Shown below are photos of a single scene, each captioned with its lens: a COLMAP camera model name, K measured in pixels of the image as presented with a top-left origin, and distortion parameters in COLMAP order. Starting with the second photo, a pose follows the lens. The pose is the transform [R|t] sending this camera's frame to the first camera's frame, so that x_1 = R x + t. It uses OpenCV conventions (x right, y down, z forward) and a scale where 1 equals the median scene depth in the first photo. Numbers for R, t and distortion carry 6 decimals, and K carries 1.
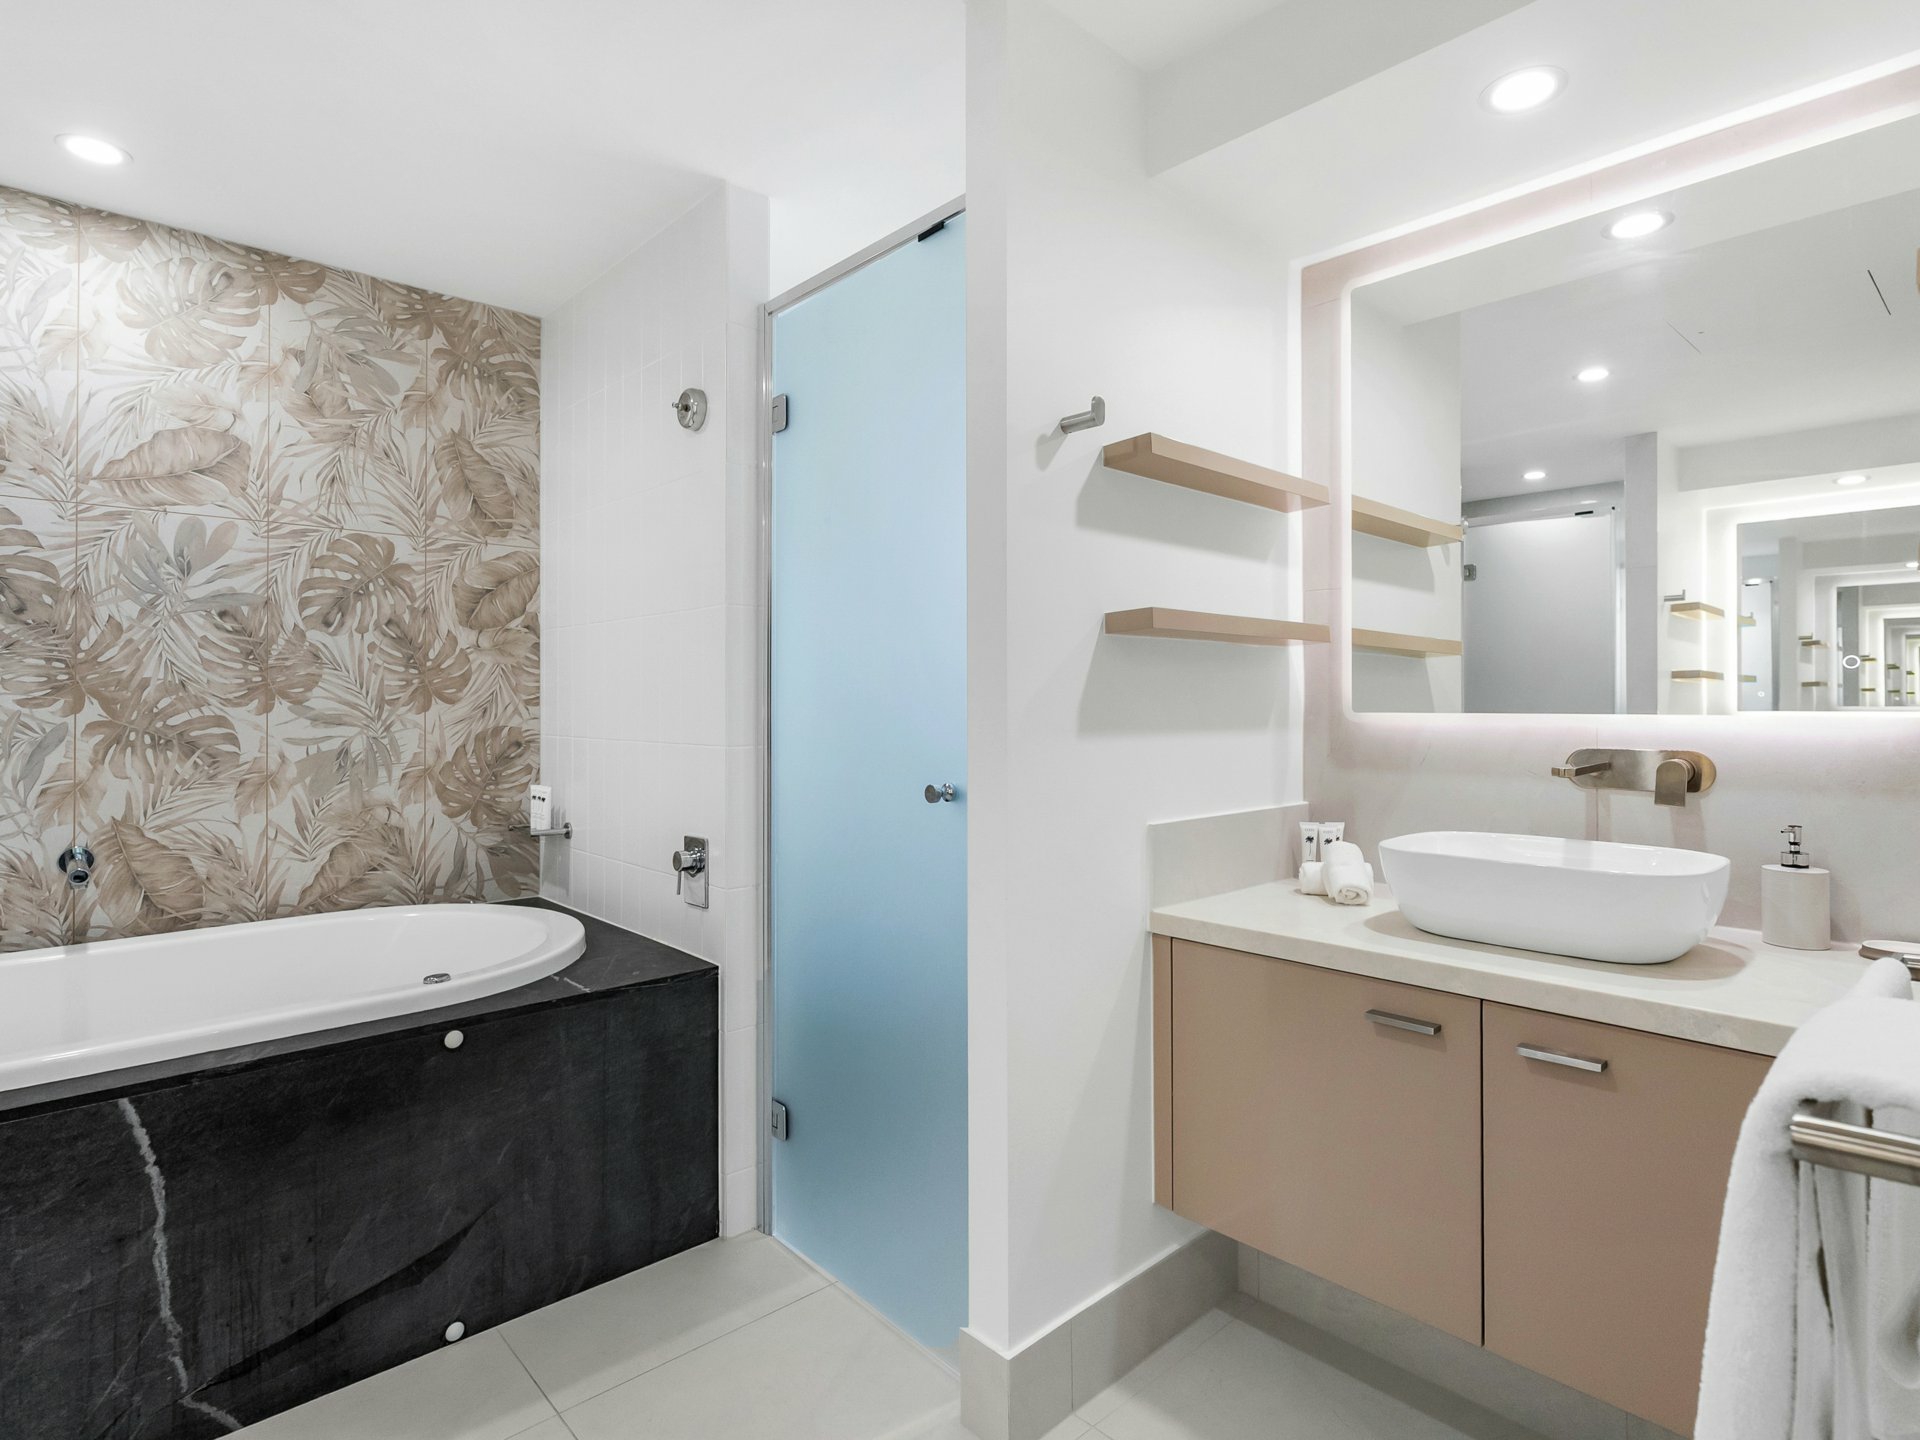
lens RADIAL K [[1007.8, 0, 967.2], [0, 1007.8, 691.2], [0, 0, 1]] dist [-0.004889, 0.001245]
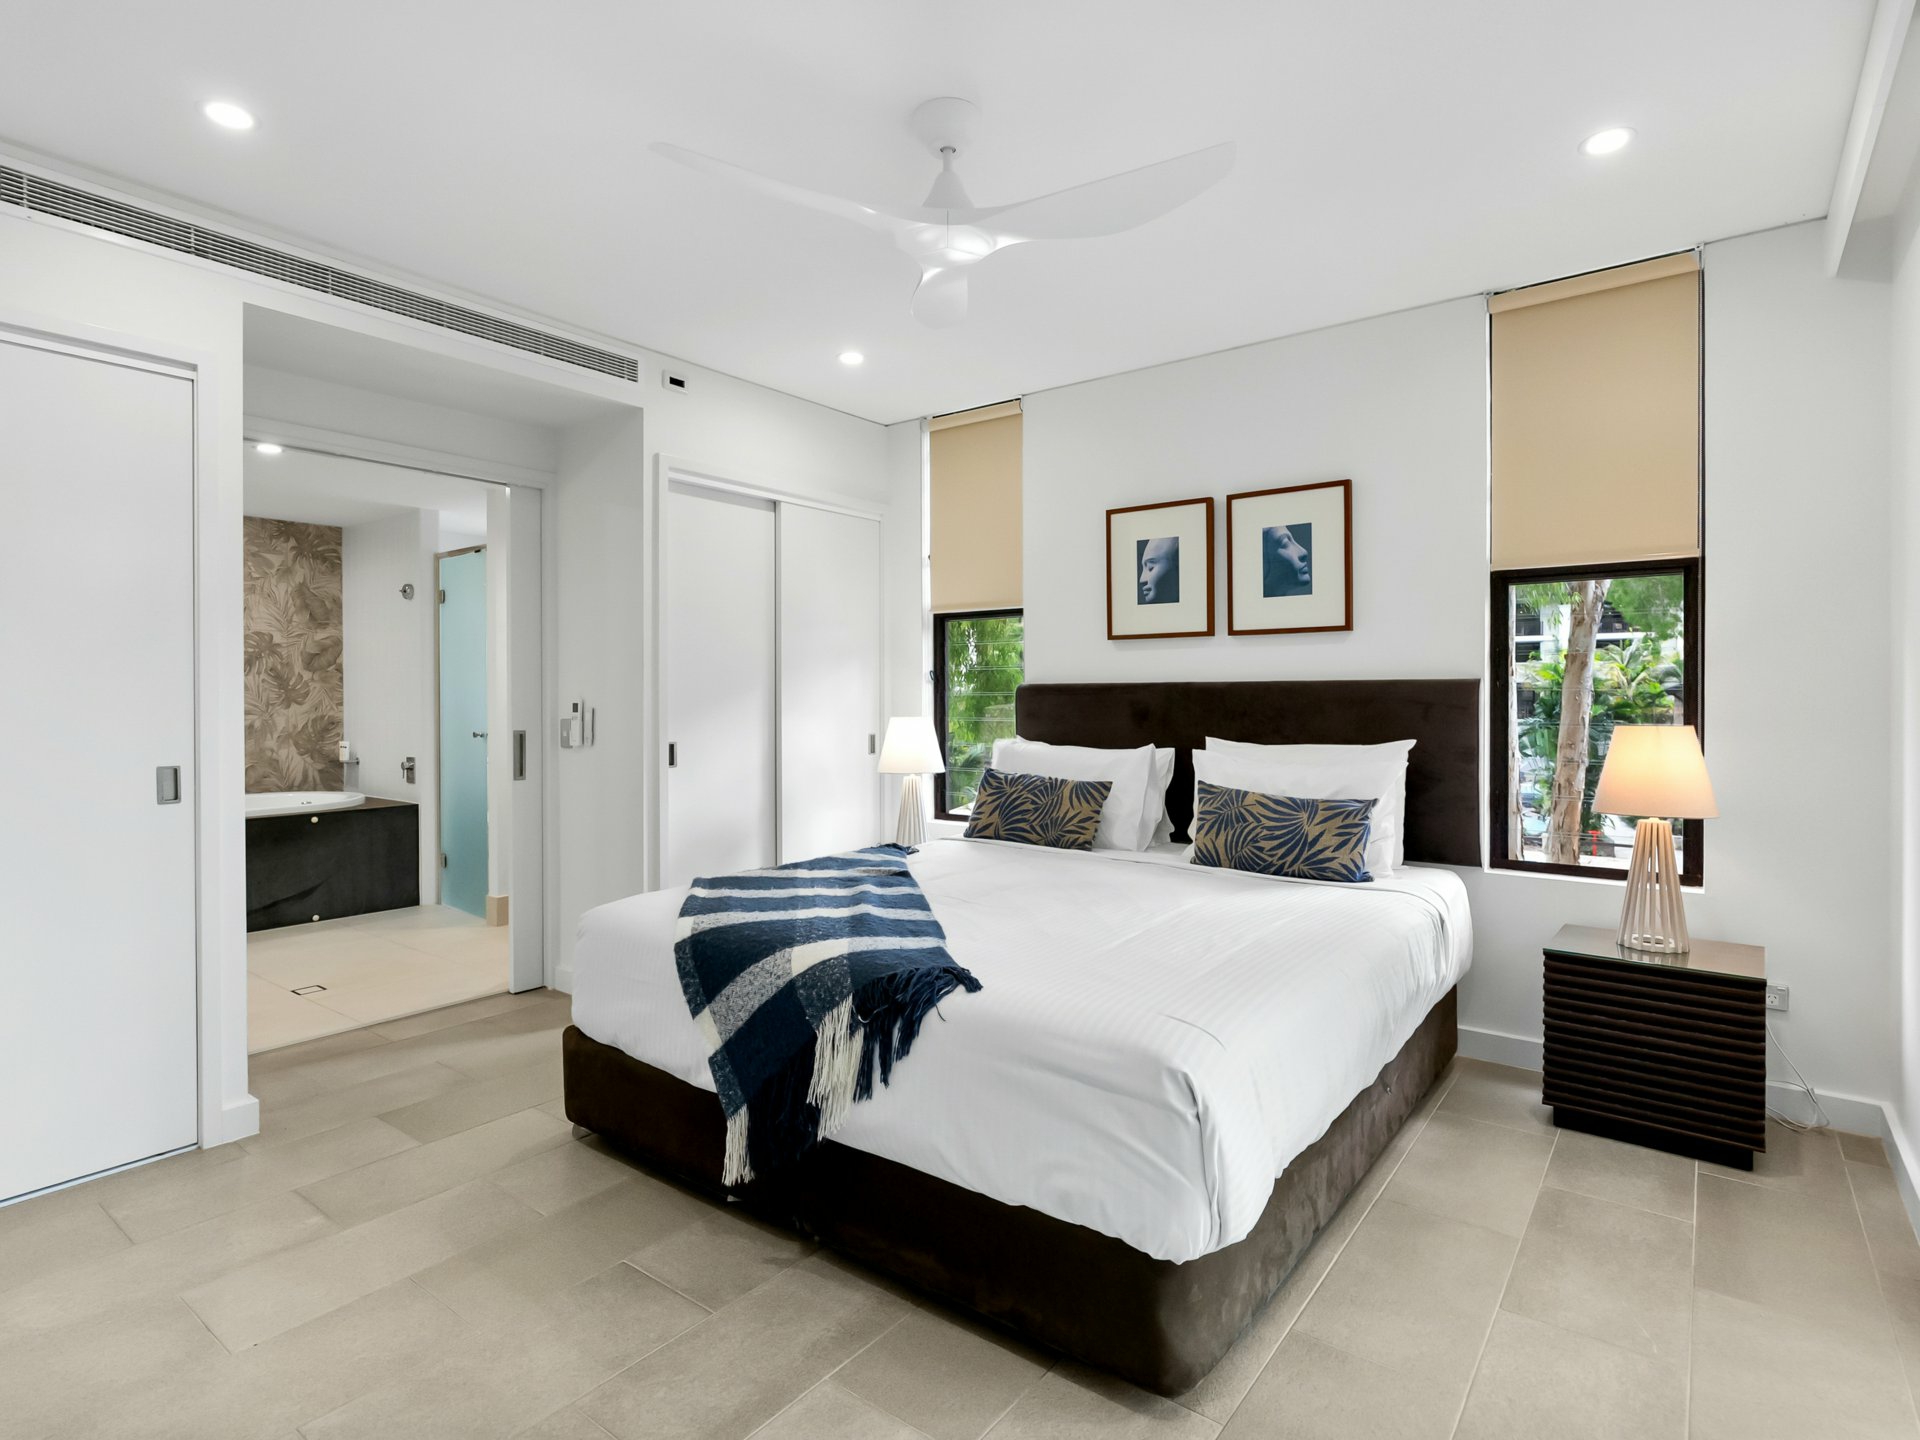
lens RADIAL K [[985.7, 0, 971.0], [0, 985.7, 708.7], [0, 0, 1]] dist [-0.004485, 0.000185]
pose [[0.984974, -0.000434, 0.172704, 0.633338], [-0.003171, 0.999783, 0.020599, -0.032034], [-0.172676, -0.020837, 0.984758, -1.545492]]
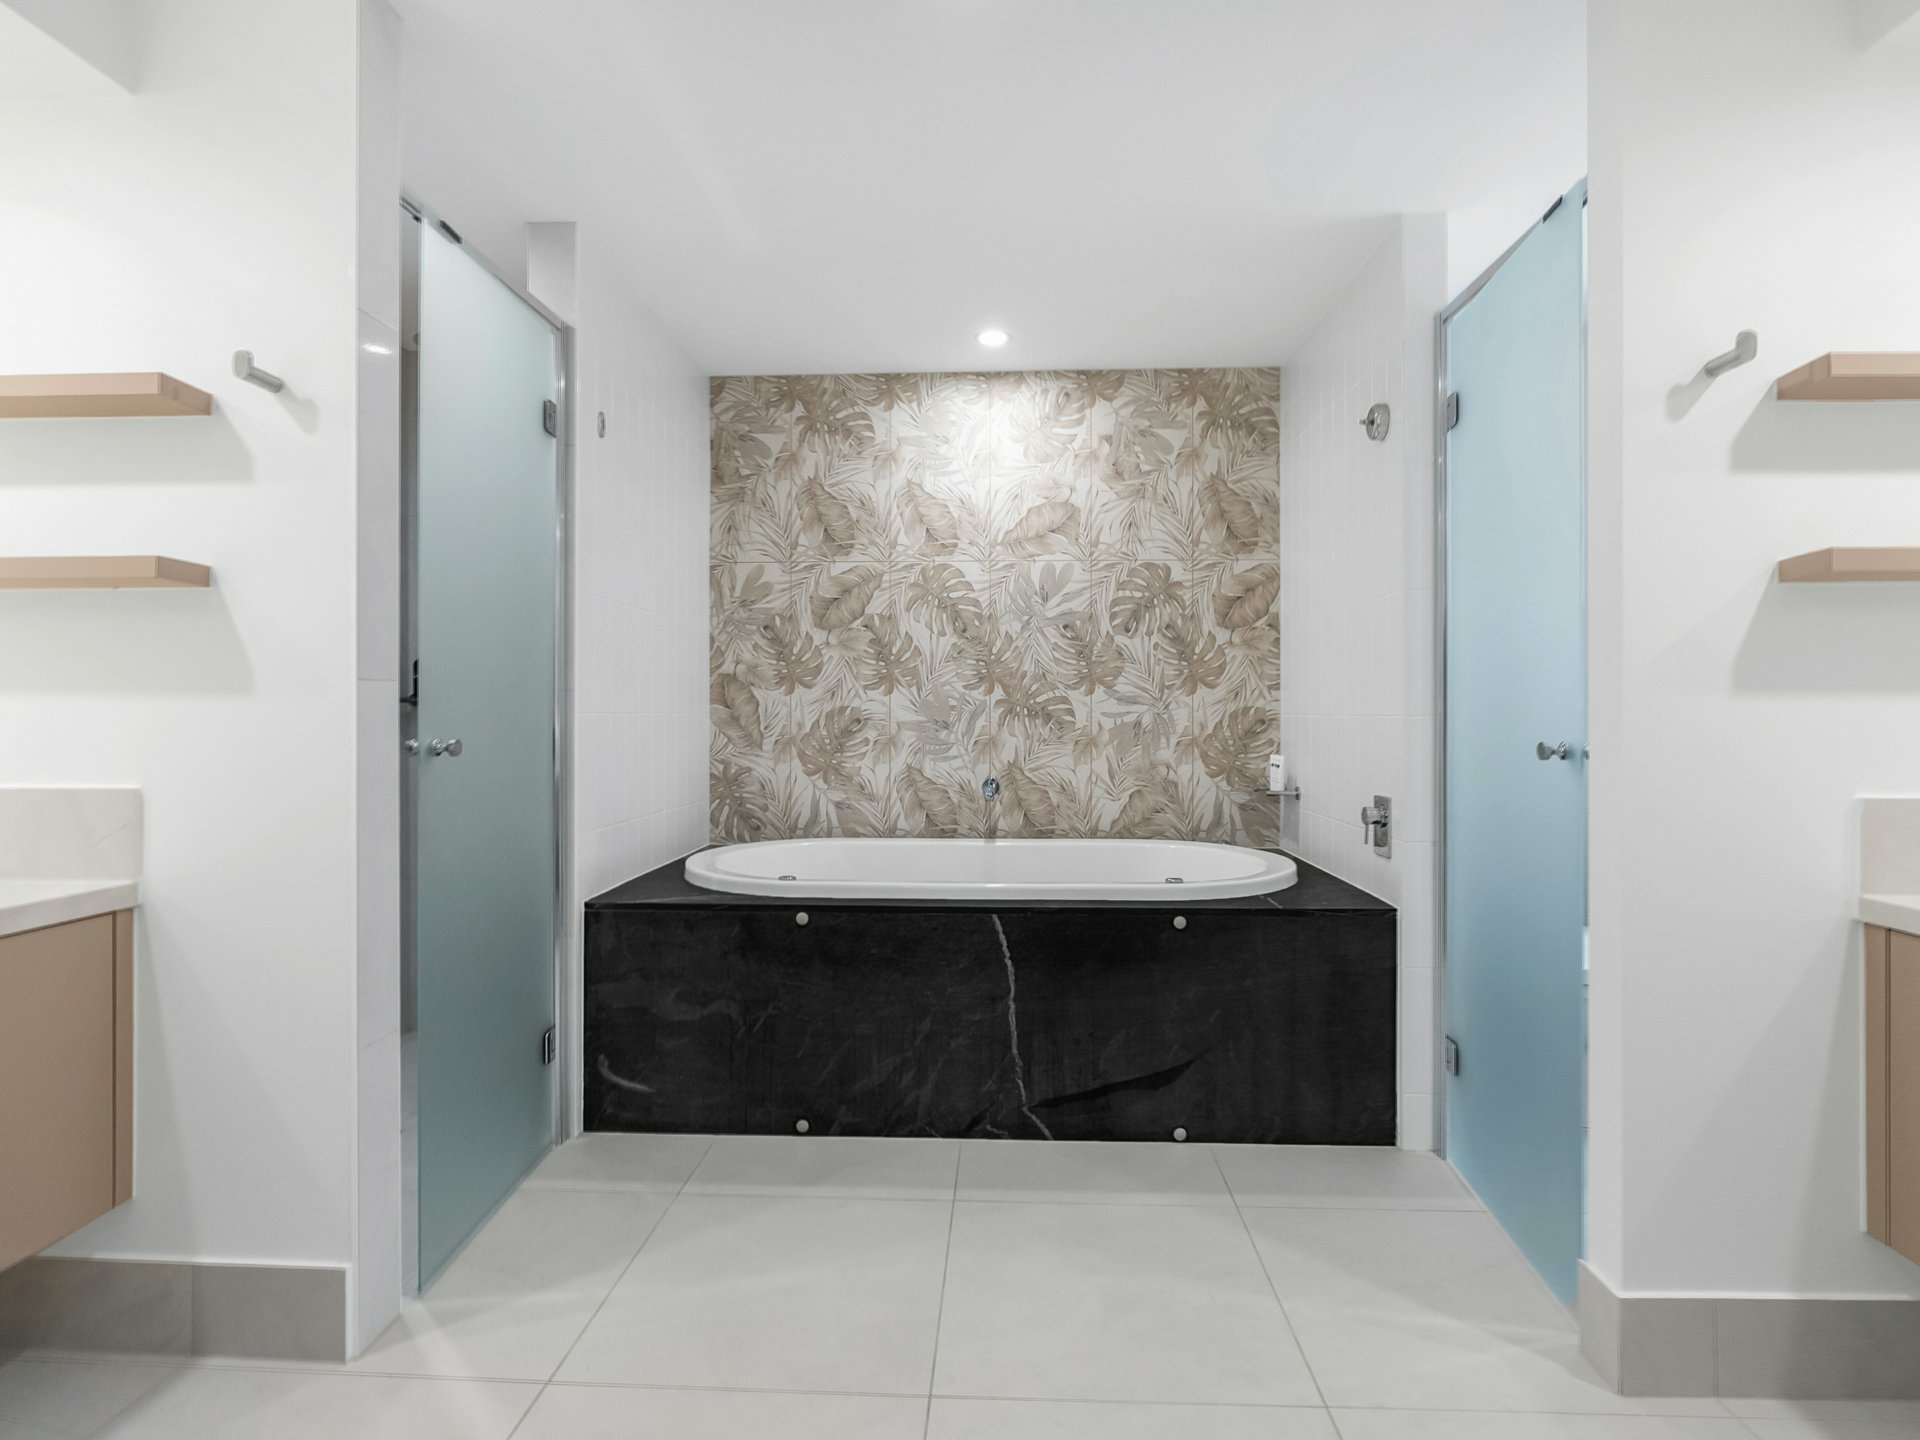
lens RADIAL K [[985.7, 0, 971.0], [0, 985.7, 708.7], [0, 0, 1]] dist [-0.004485, 0.000185]
pose [[0.704623, 0.000077, -0.709582, 0.173172], [0.004604, 0.999978, 0.004680, 0.033852], [0.709567, -0.006565, 0.704607, -0.104772]]
